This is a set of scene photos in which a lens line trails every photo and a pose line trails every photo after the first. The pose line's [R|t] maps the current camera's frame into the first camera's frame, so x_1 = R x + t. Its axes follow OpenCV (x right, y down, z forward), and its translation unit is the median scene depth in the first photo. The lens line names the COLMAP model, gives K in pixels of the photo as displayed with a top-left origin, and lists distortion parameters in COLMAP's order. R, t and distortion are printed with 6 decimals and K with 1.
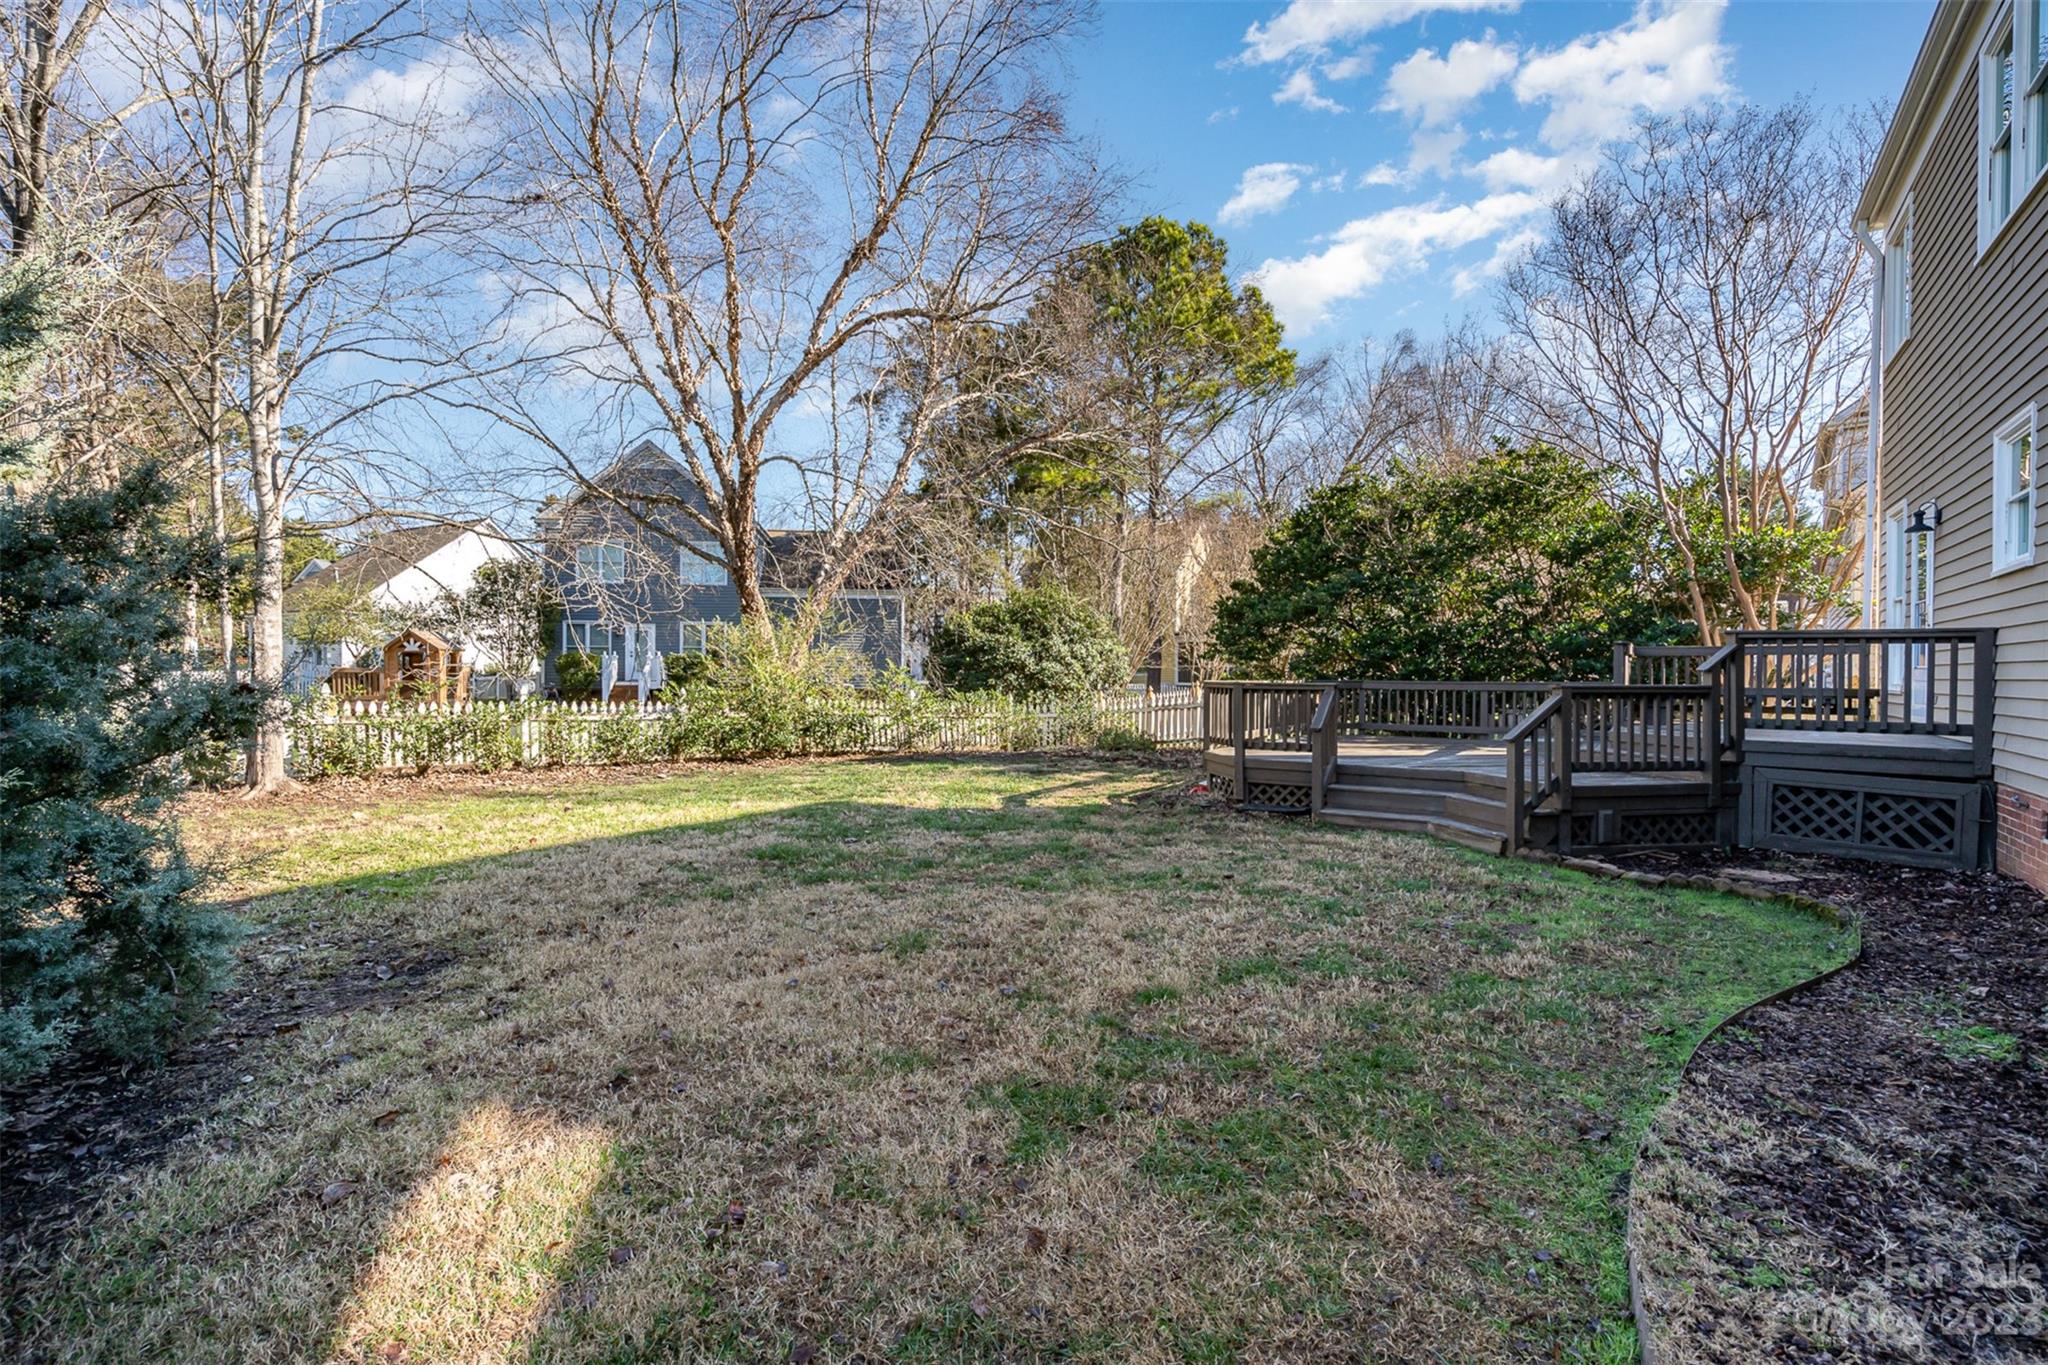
lens RADIAL K [[936.4, 0, 1022.0], [0, 936.4, 671.9], [0, 0, 1]] dist [0.002340, 0.001093]
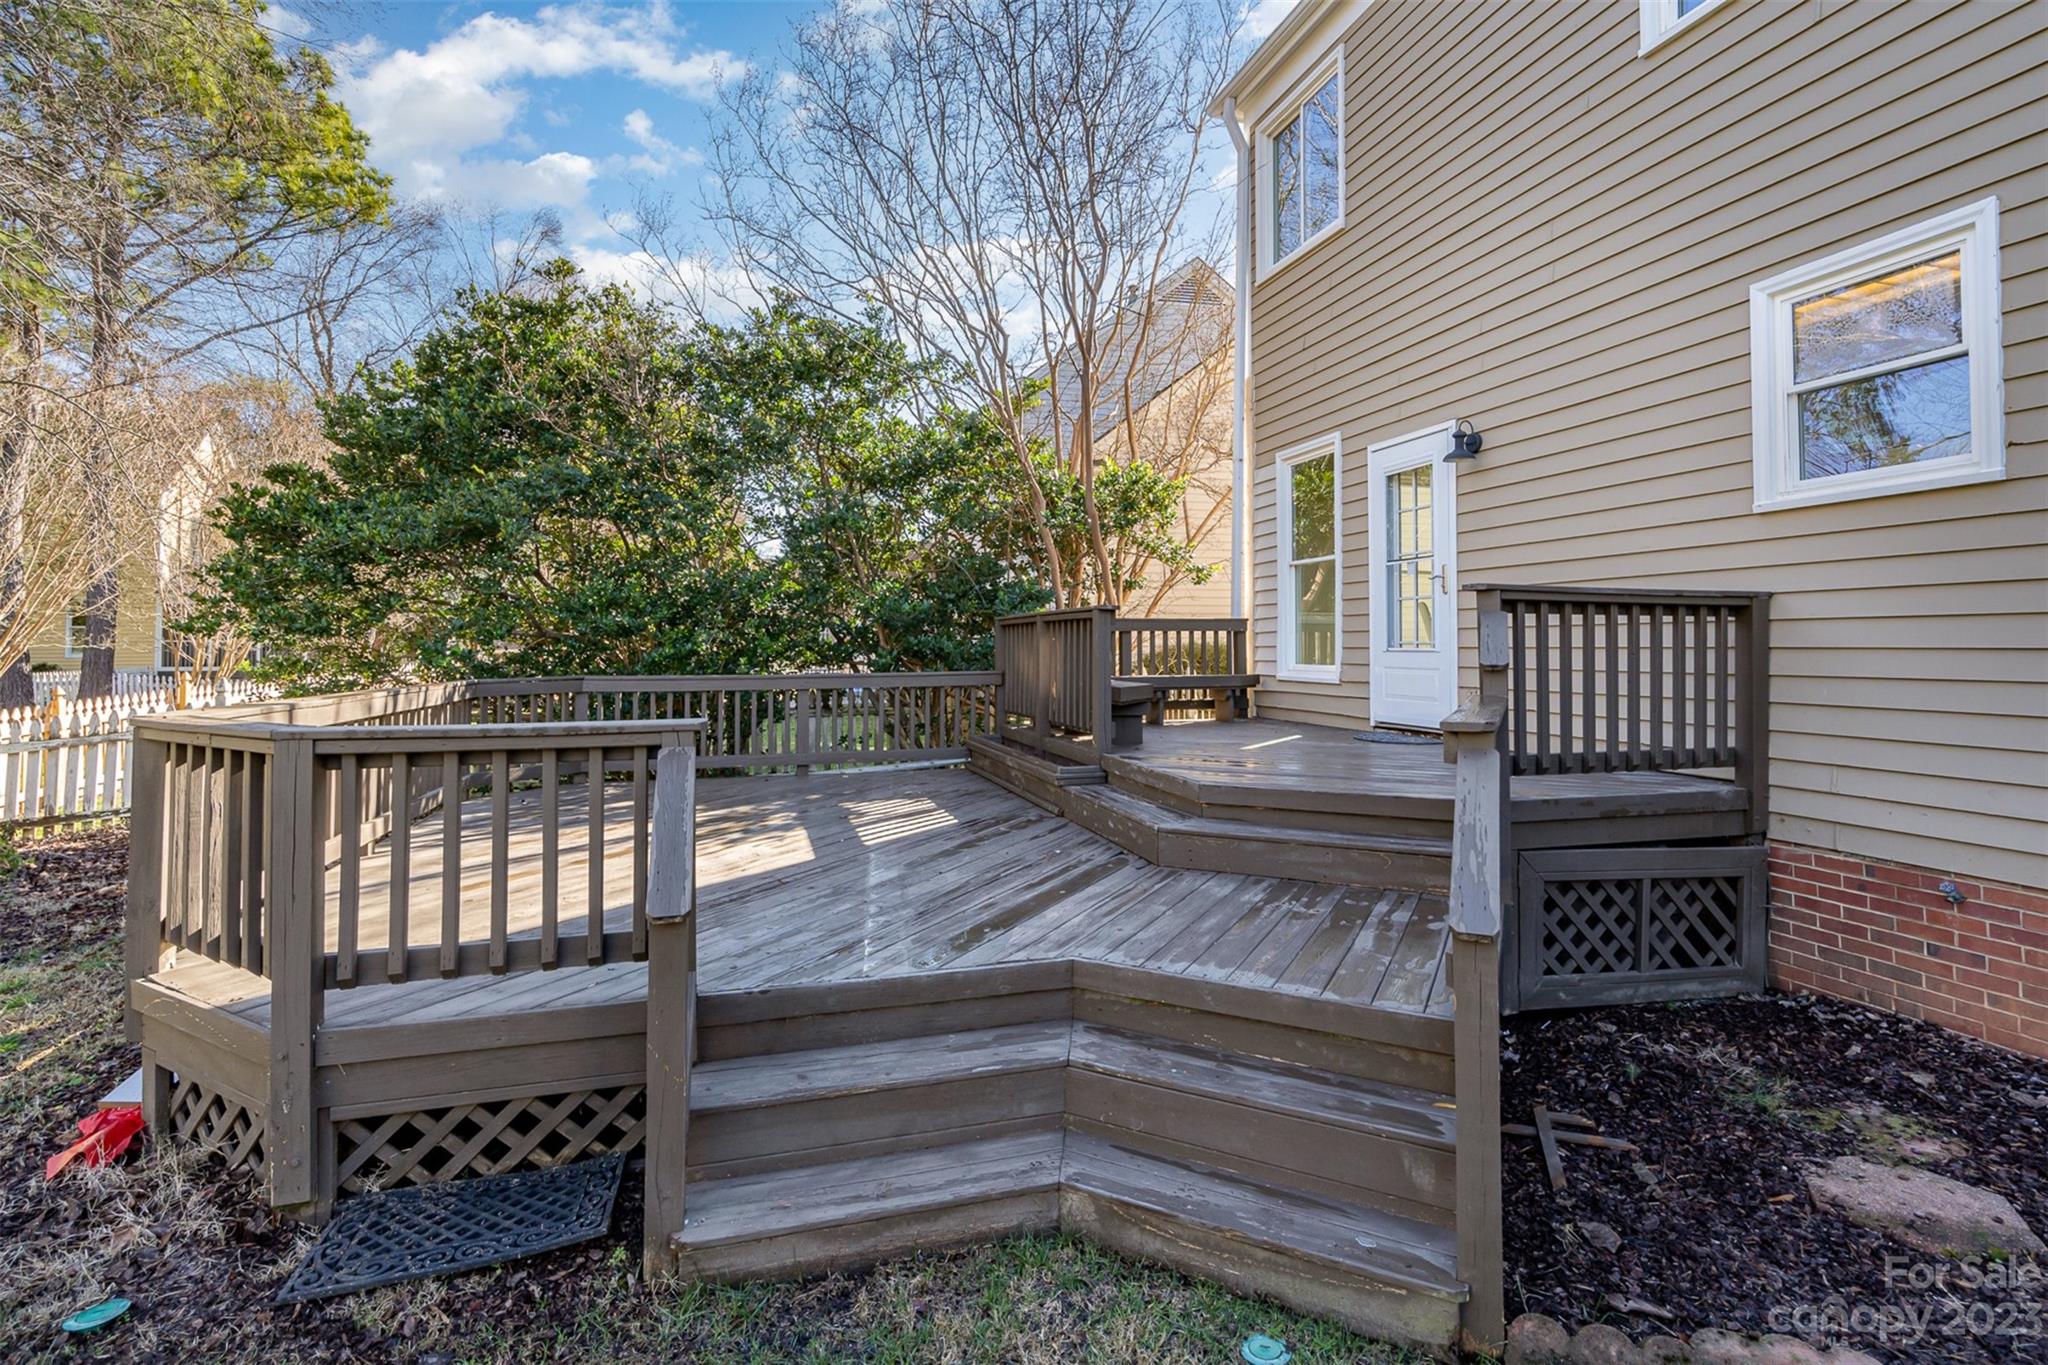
lens RADIAL K [[936.4, 0, 1001.6], [0, 936.4, 612.7], [0, 0, 1]] dist [0.002340, 0.001093]
pose [[0.632408, 0.021672, 0.774332, 0.114691], [0.004204, 0.999498, -0.031407, -0.008254], [-0.774624, 0.023117, 0.632000, 0.512405]]
